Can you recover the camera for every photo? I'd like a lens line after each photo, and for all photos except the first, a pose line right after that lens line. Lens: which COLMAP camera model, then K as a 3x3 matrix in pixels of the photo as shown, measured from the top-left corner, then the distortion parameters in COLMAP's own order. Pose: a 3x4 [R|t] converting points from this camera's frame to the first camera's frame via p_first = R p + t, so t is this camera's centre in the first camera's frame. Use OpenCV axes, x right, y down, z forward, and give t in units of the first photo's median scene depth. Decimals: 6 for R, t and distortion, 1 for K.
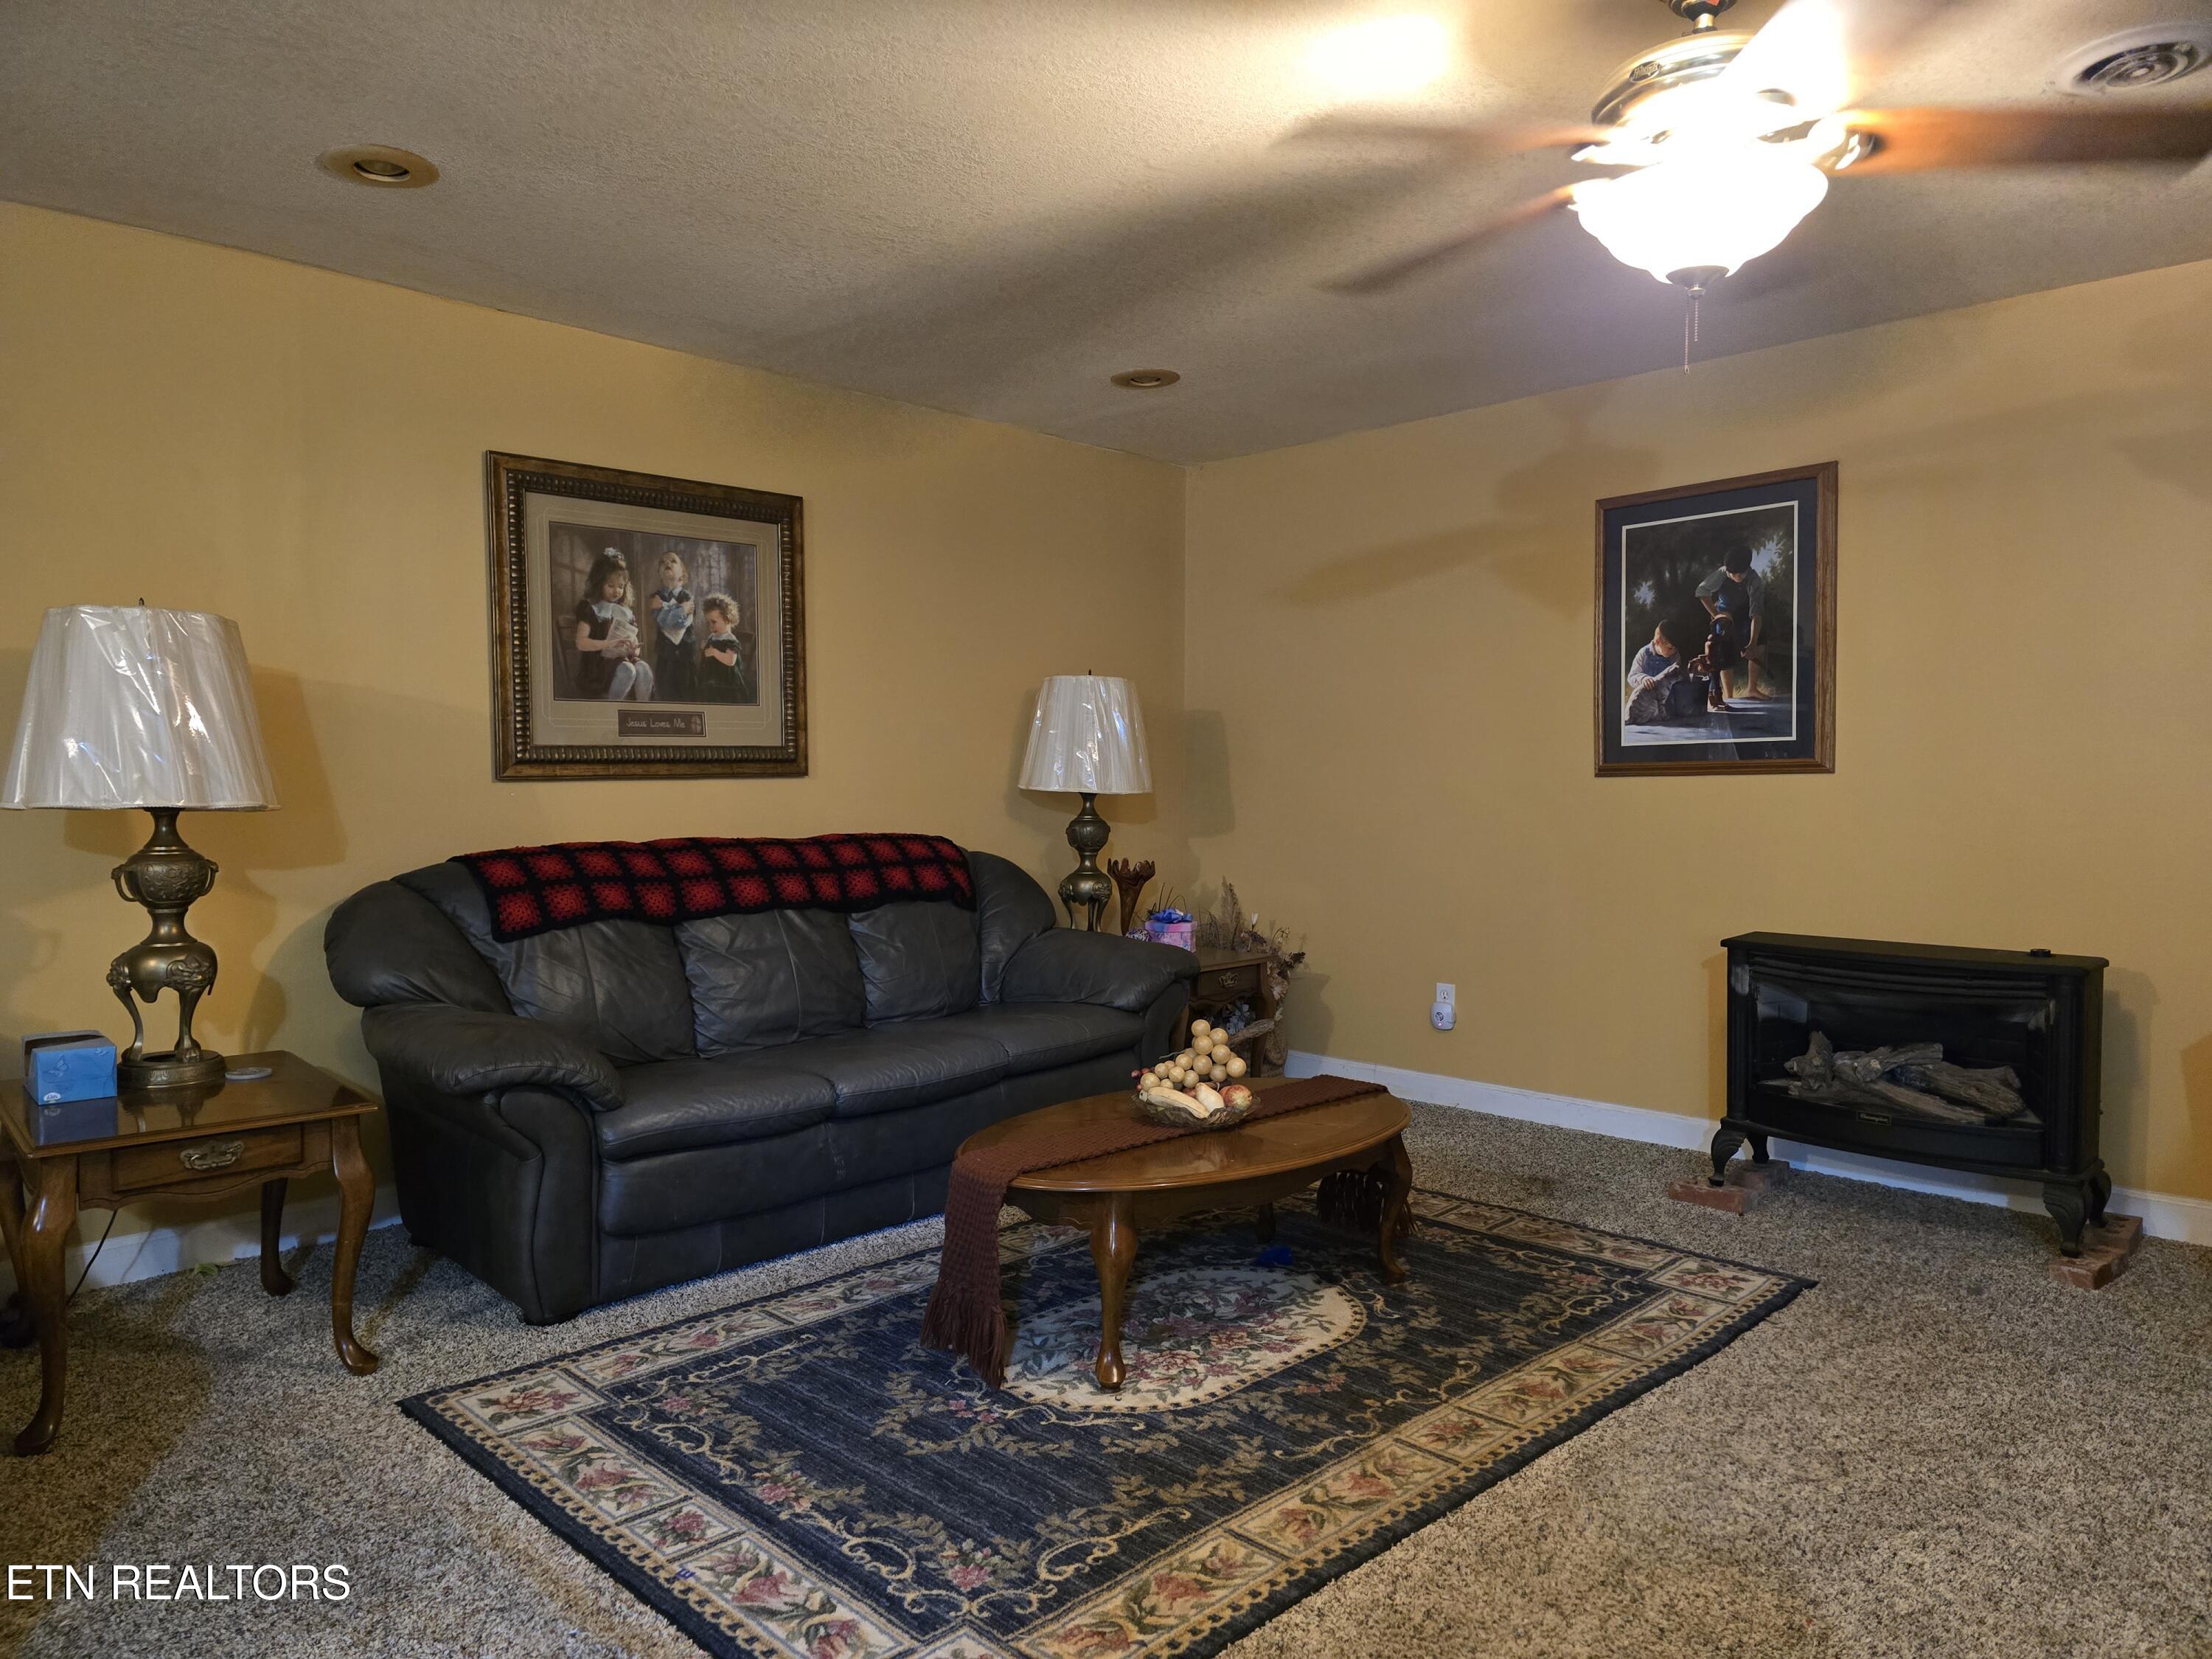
lens RADIAL K [[1469.3, 0, 1104.0], [0, 1469.3, 859.8], [0, 0, 1]] dist [0.035360, -0.000143]
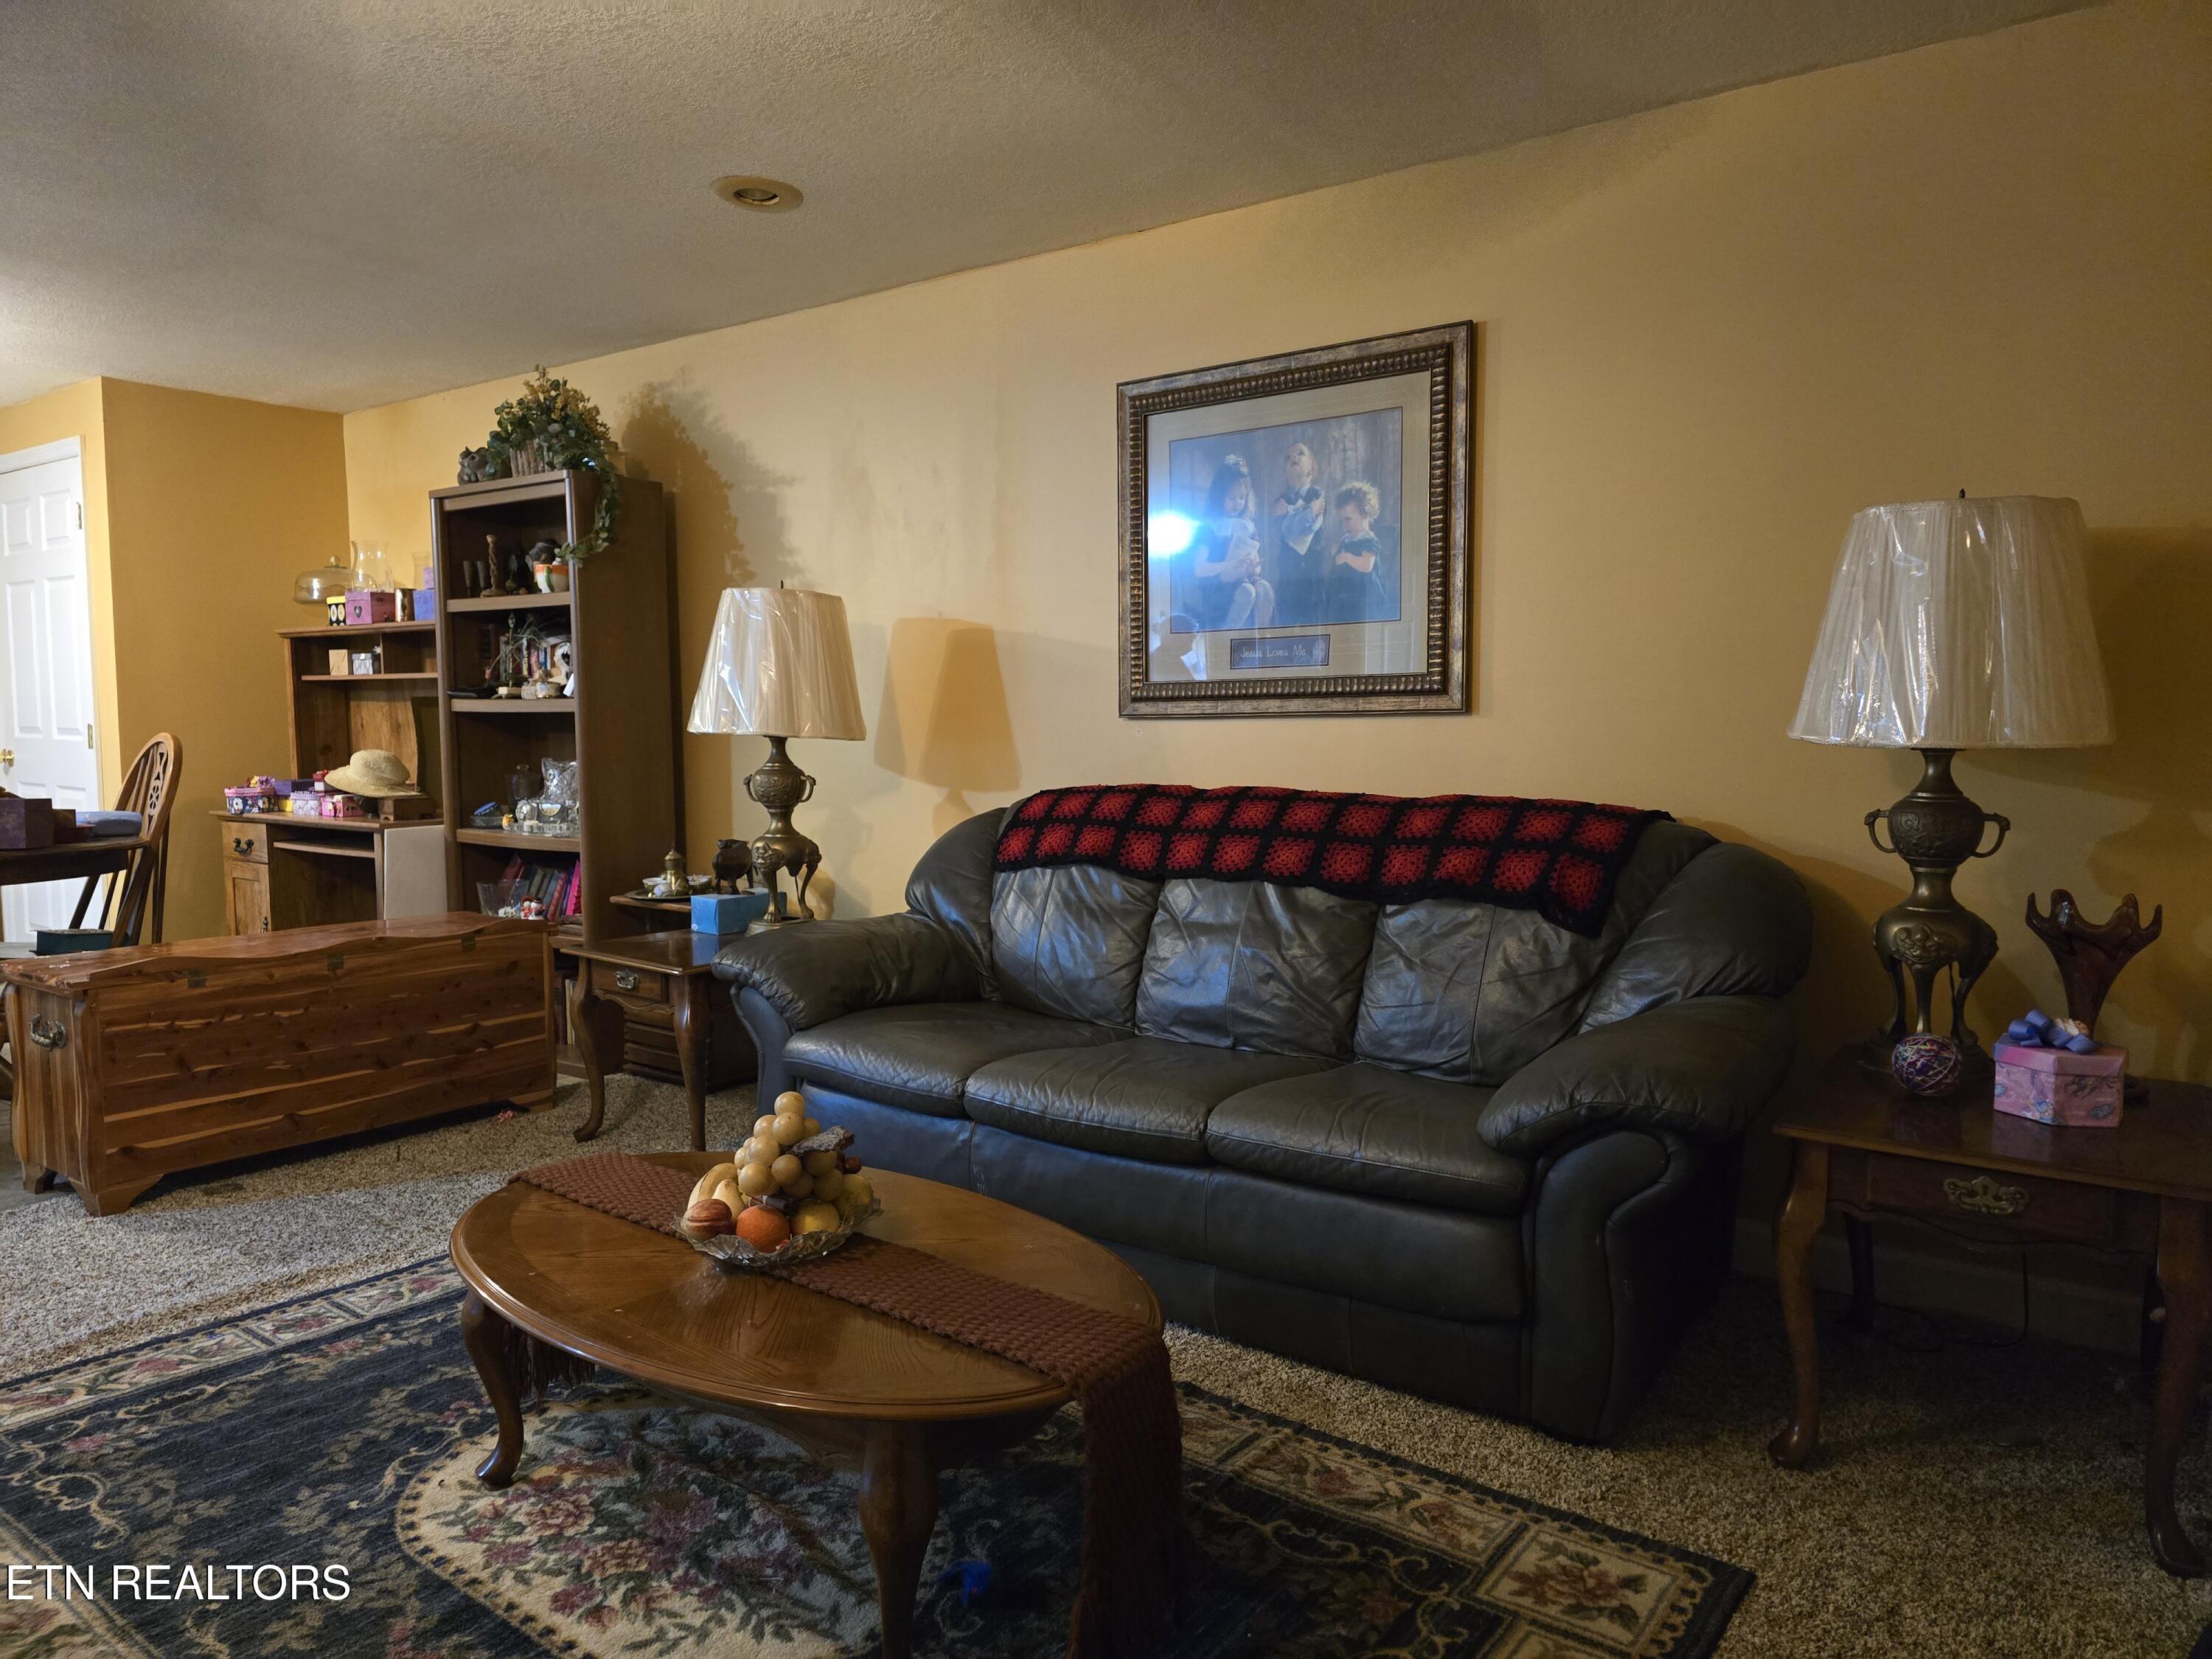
lens RADIAL K [[1484.0, 0, 1096.9], [0, 1484.0, 836.2], [0, 0, 1]] dist [0.105762, -0.095524]
pose [[0.134088, 0.073783, -0.988219, 0.576208], [-0.064615, 0.995753, 0.065578, -0.038568], [0.988861, 0.055060, 0.138286, 0.836876]]
